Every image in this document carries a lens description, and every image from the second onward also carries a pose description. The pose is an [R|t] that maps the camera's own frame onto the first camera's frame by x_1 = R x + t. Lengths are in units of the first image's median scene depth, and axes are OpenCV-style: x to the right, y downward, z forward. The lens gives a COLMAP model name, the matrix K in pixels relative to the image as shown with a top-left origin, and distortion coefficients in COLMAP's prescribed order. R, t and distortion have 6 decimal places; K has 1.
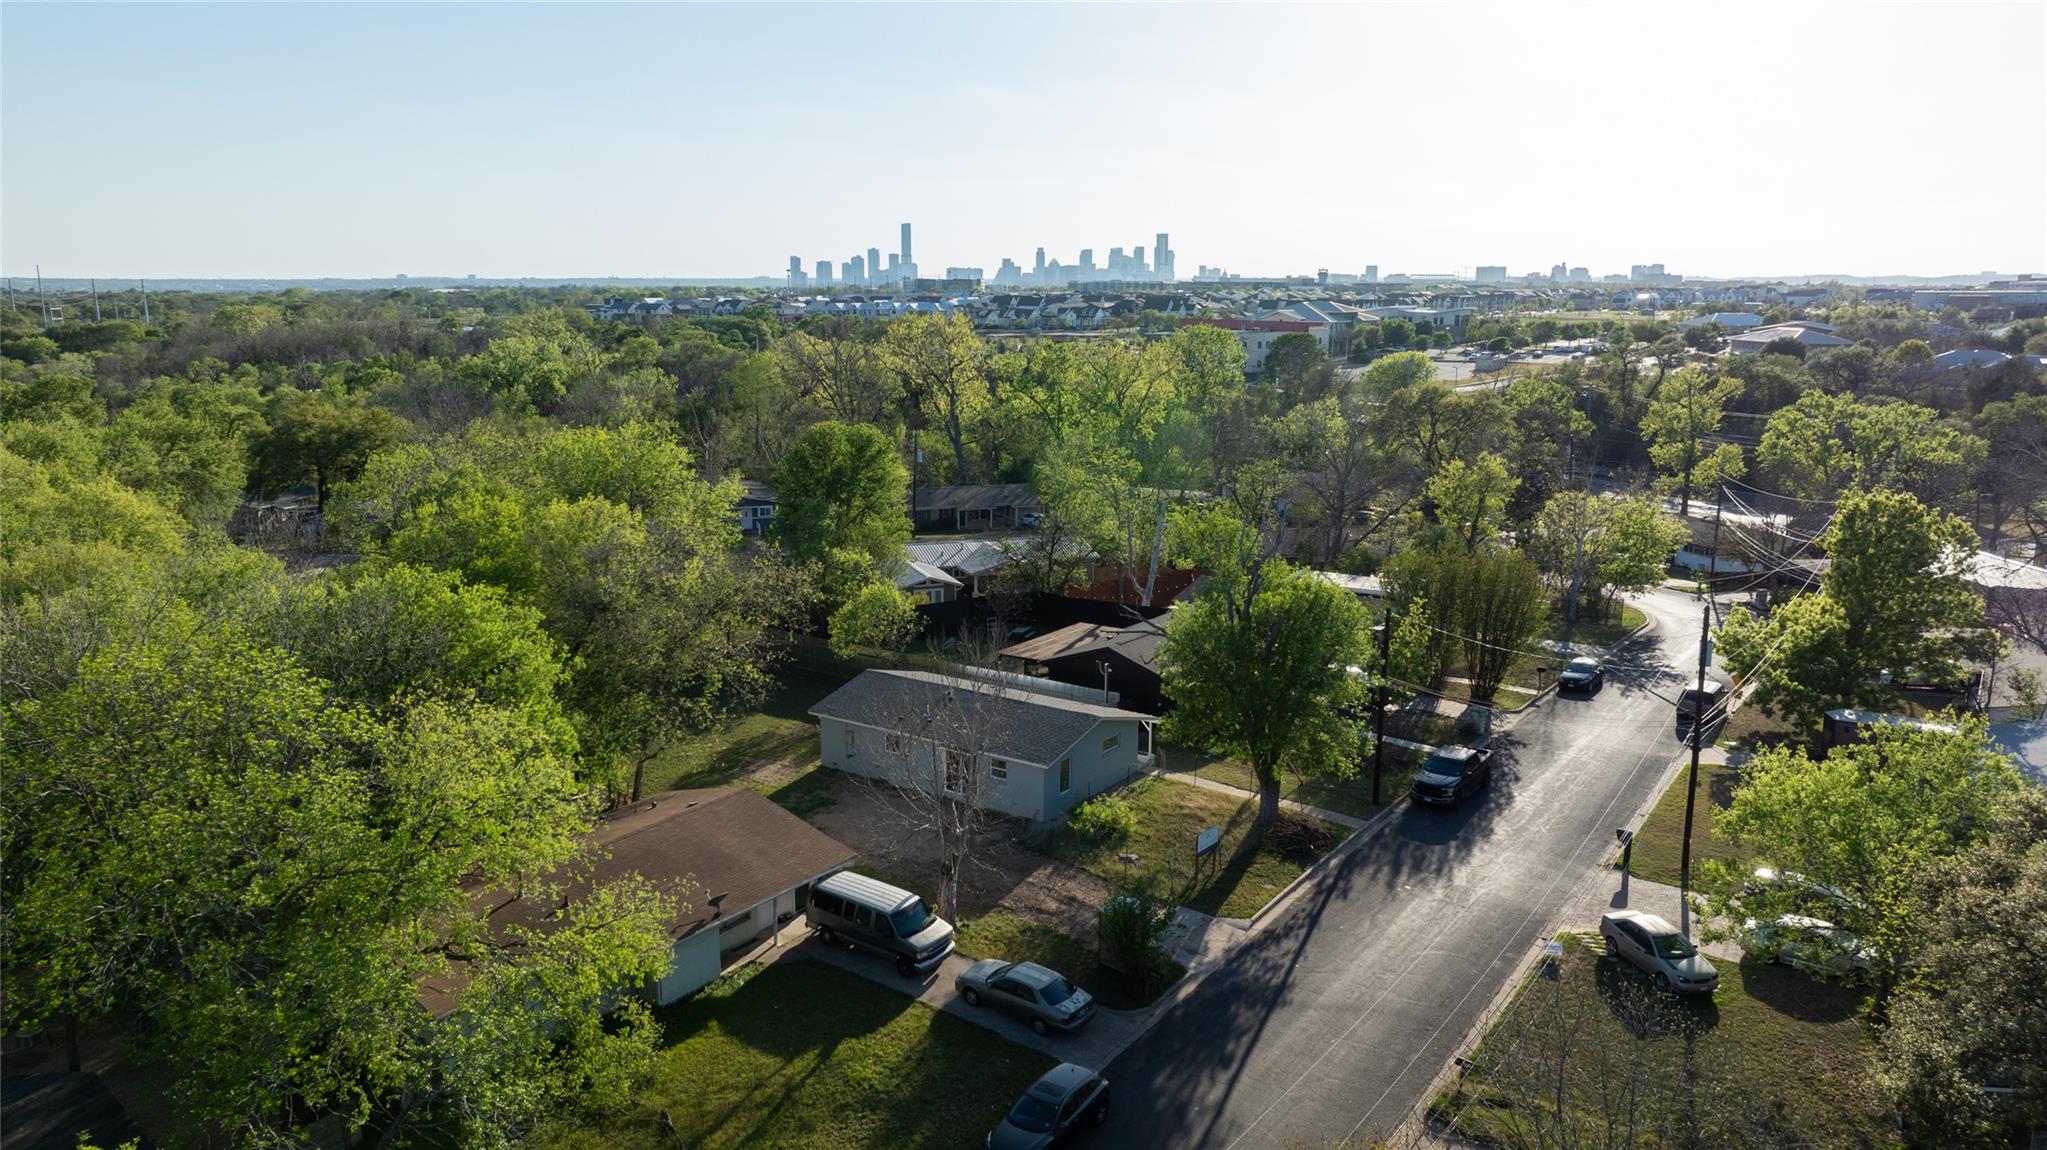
lens RADIAL K [[1439.1, 0, 1023.5], [0, 1439.1, 575.0], [0, 0, 1]] dist [-0.020541, -0.006546]
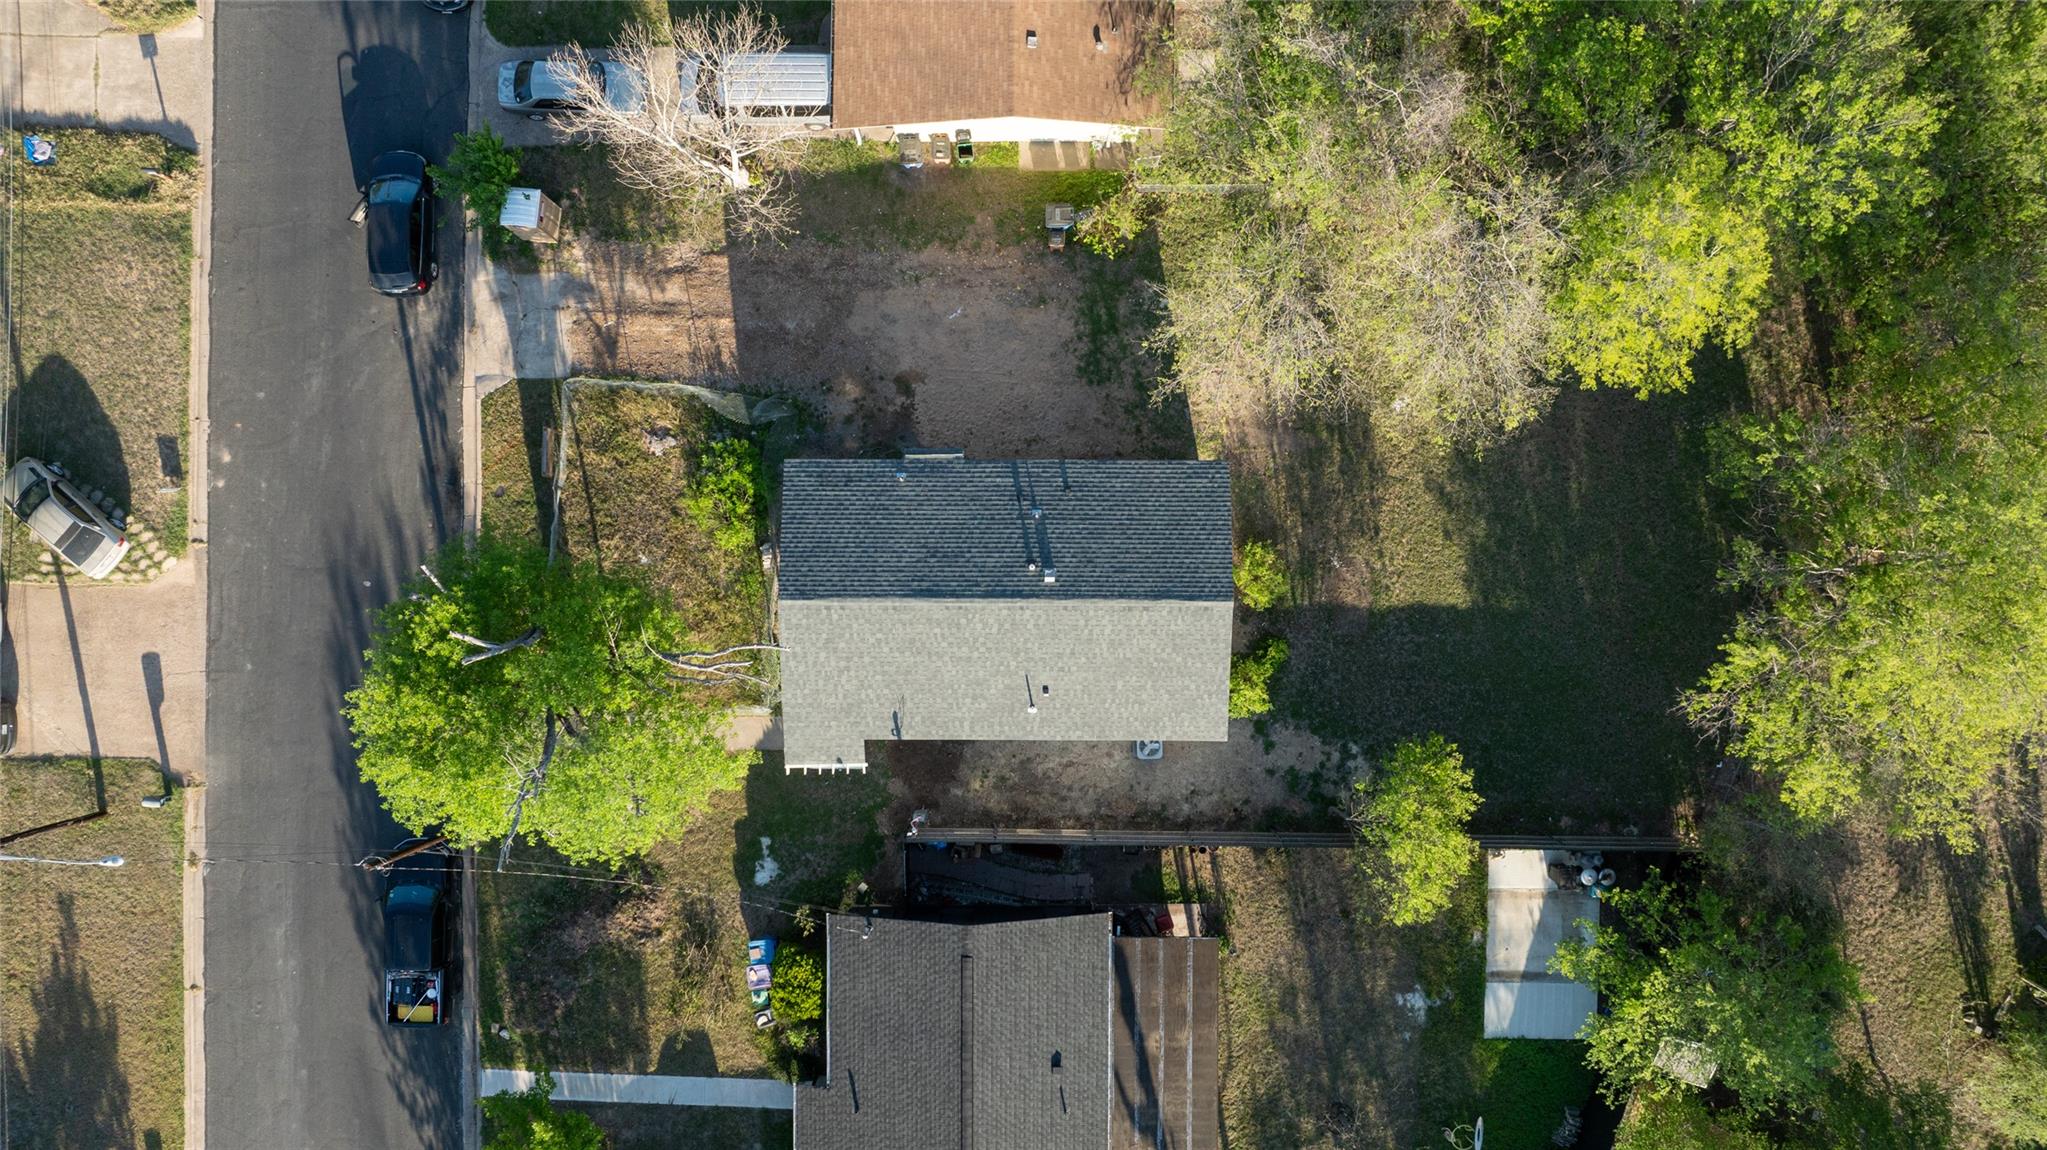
lens RADIAL K [[1438.6, 0, 1024.1], [0, 1438.6, 571.7], [0, 0, 1]] dist [-0.034497, 0.033089]
pose [[-0.820726, 0.571322, -0.000416, -0.051772], [-0.121084, -0.173231, 0.977410, -0.617625], [0.558344, 0.802236, 0.211353, 0.969153]]
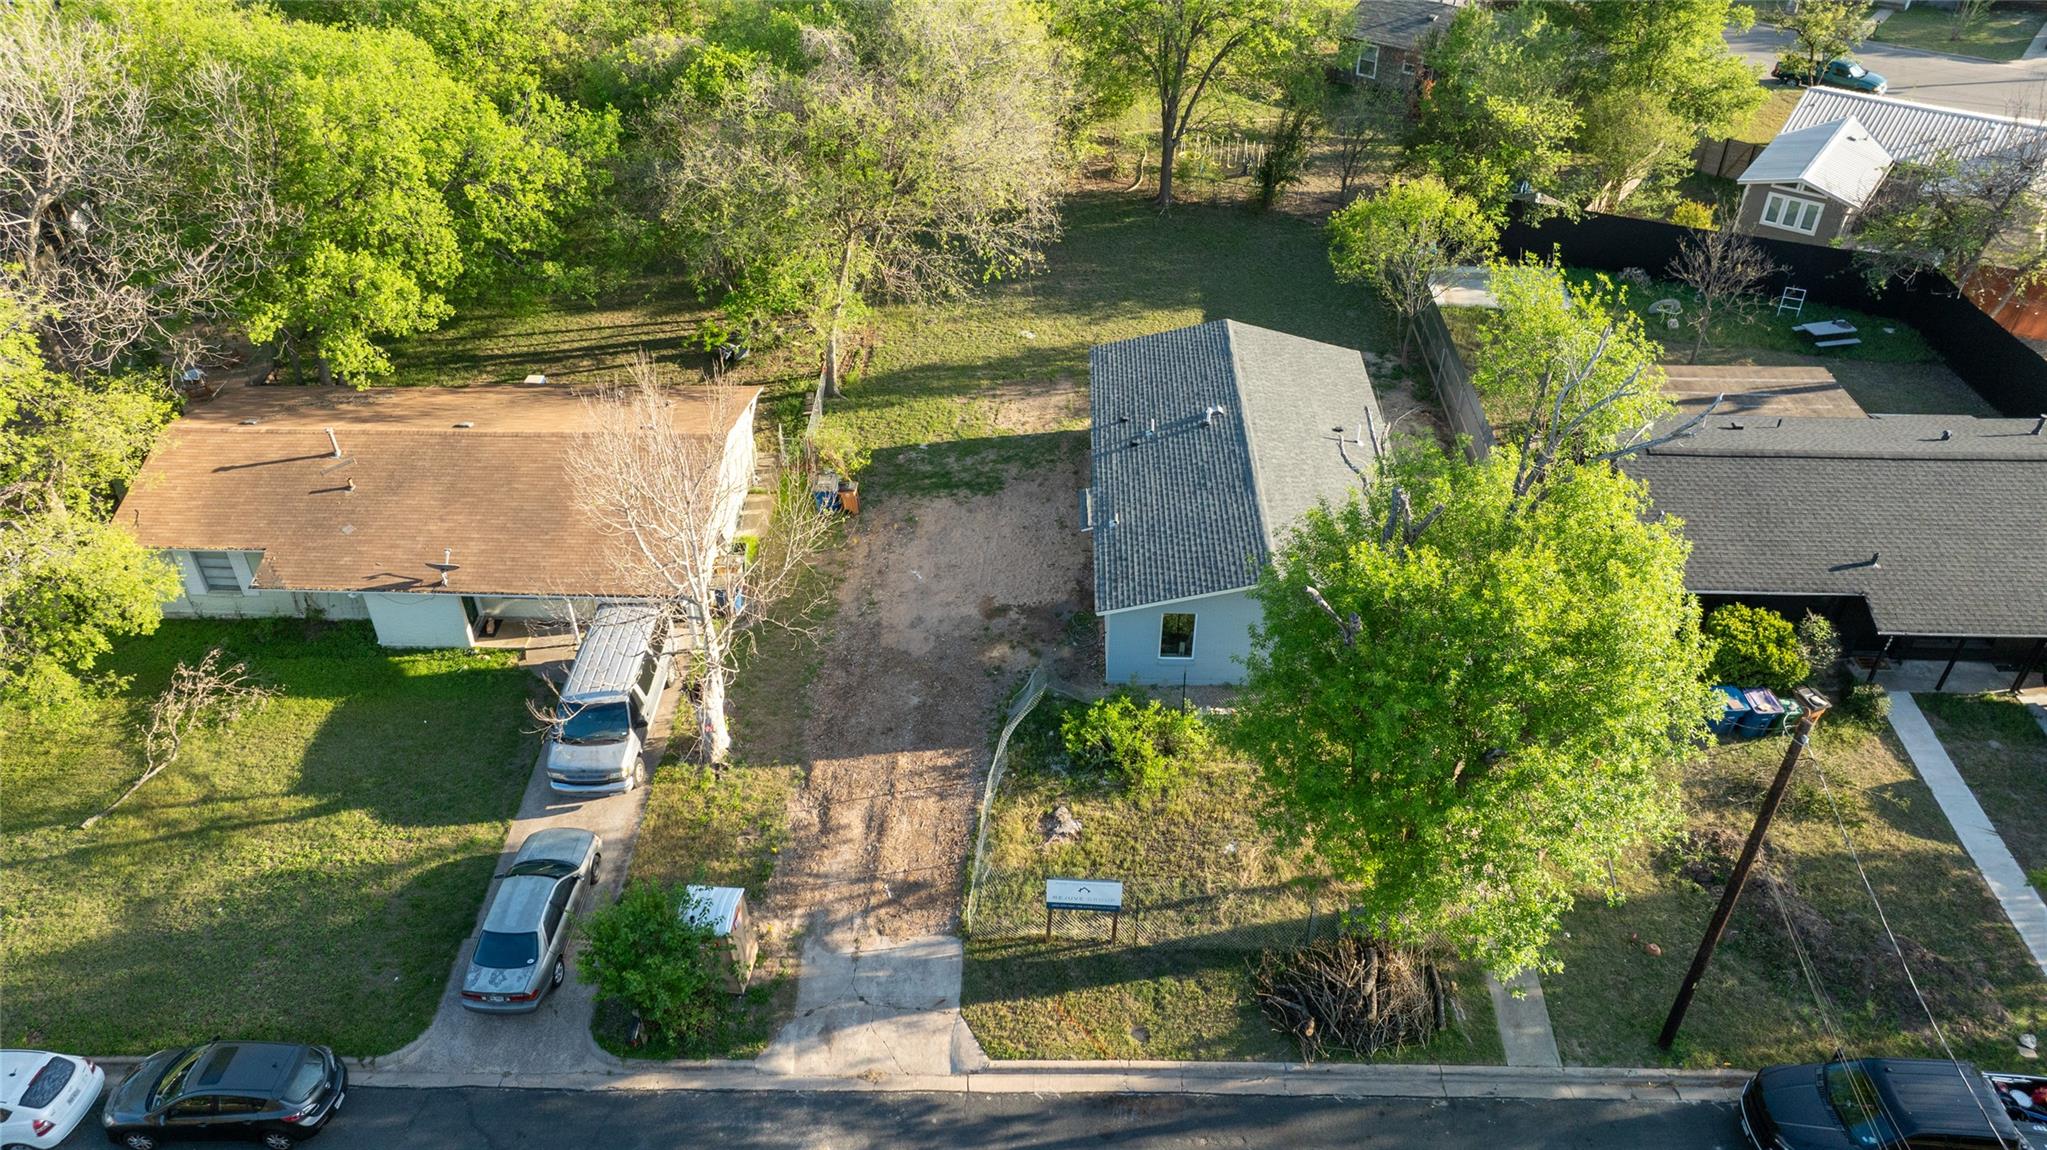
lens RADIAL K [[1446.7, 0, 1023.8], [0, 1446.7, 567.5], [0, 0, 1]] dist [-0.049831, 0.055112]
pose [[0.552105, 0.497967, -0.668737, 0.390807], [-0.164790, 0.851409, 0.497942, -0.174110], [0.817328, -0.164715, 0.552127, 0.659187]]
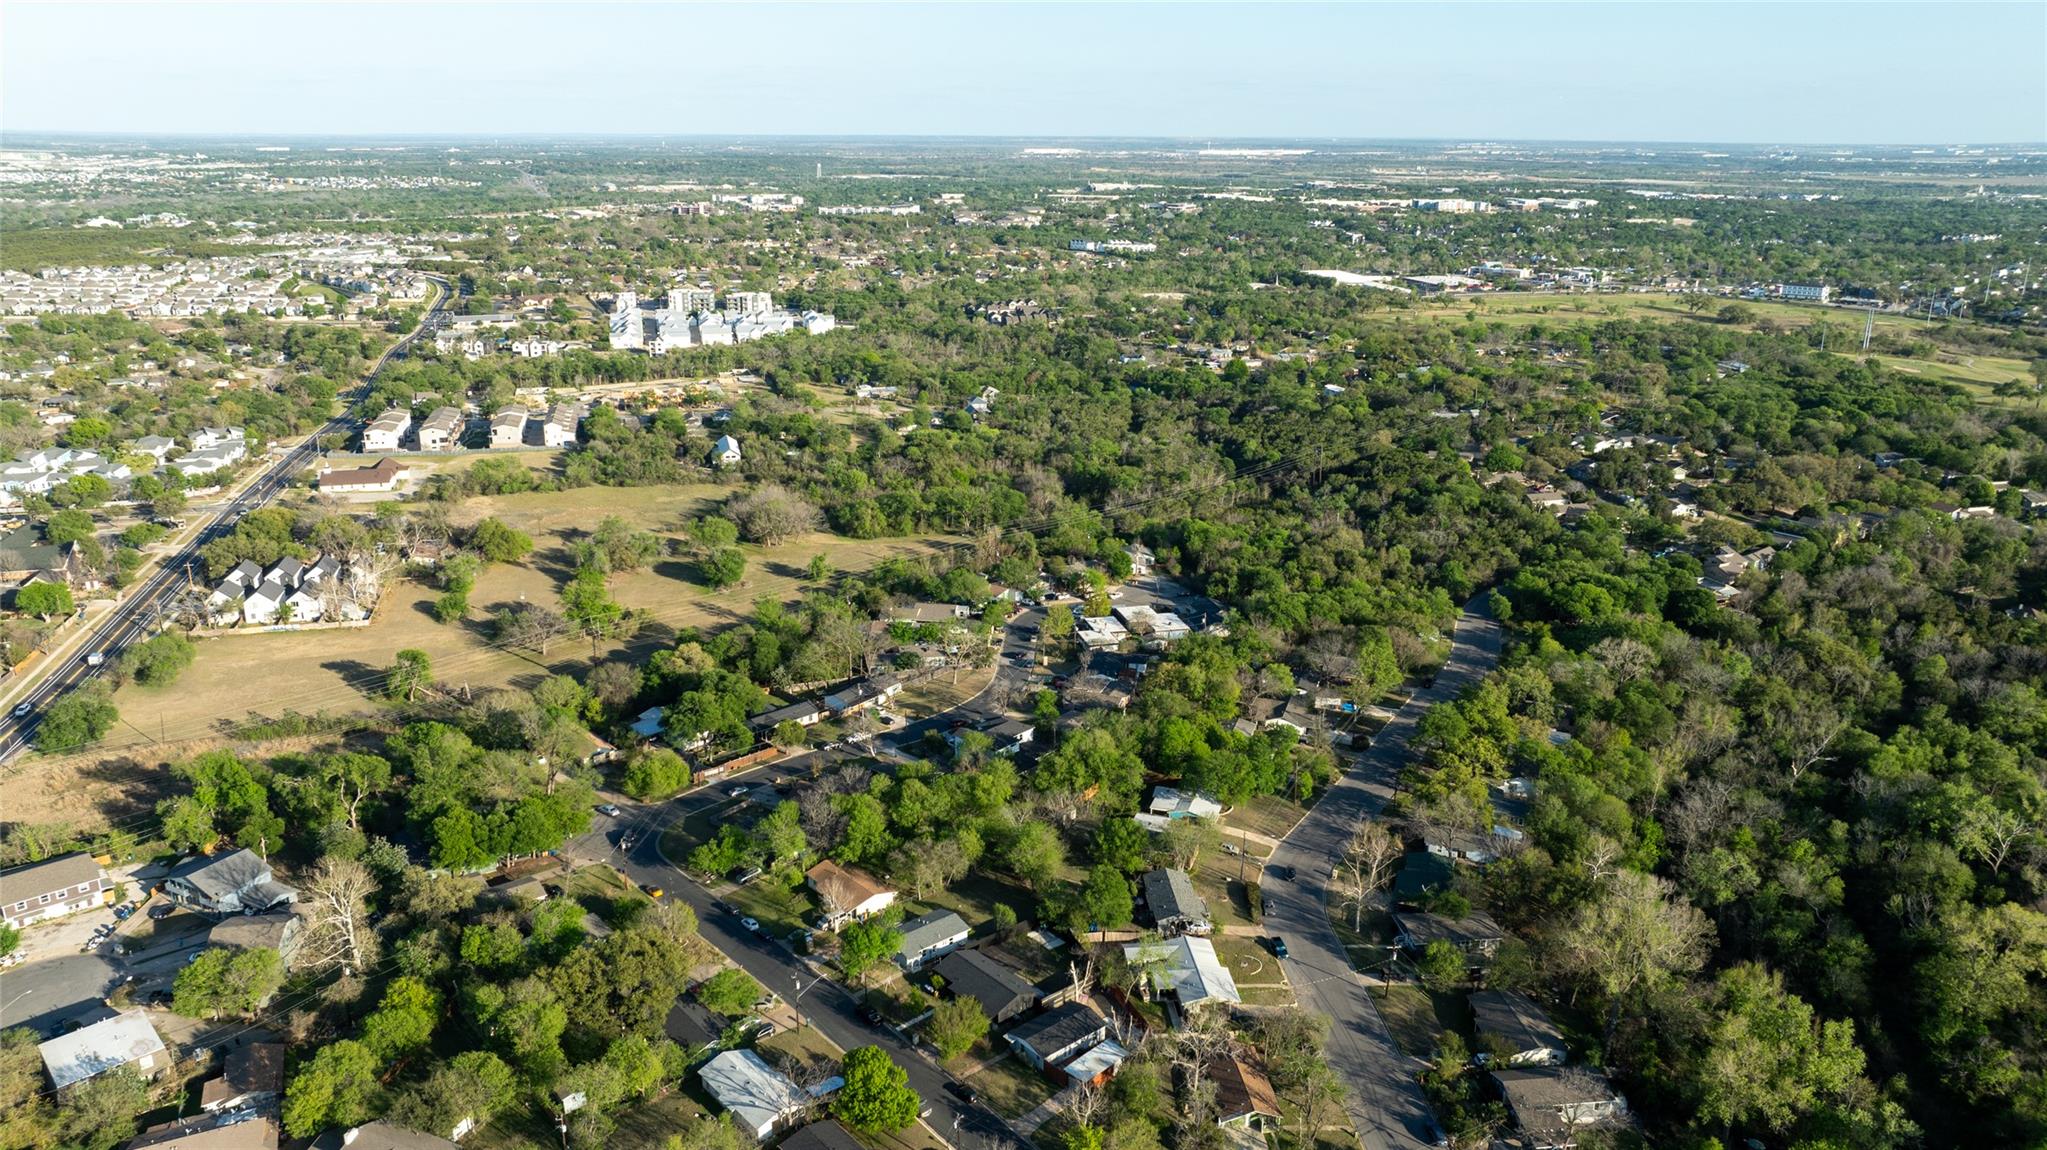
lens RADIAL K [[1438.6, 0, 1024.1], [0, 1438.6, 571.7], [0, 0, 1]] dist [-0.034497, 0.033089]
pose [[-0.241165, 0.286880, -0.927113, 3.437412], [-0.201178, 0.919781, 0.336943, -2.301245], [0.949403, 0.267774, -0.164104, 1.808691]]
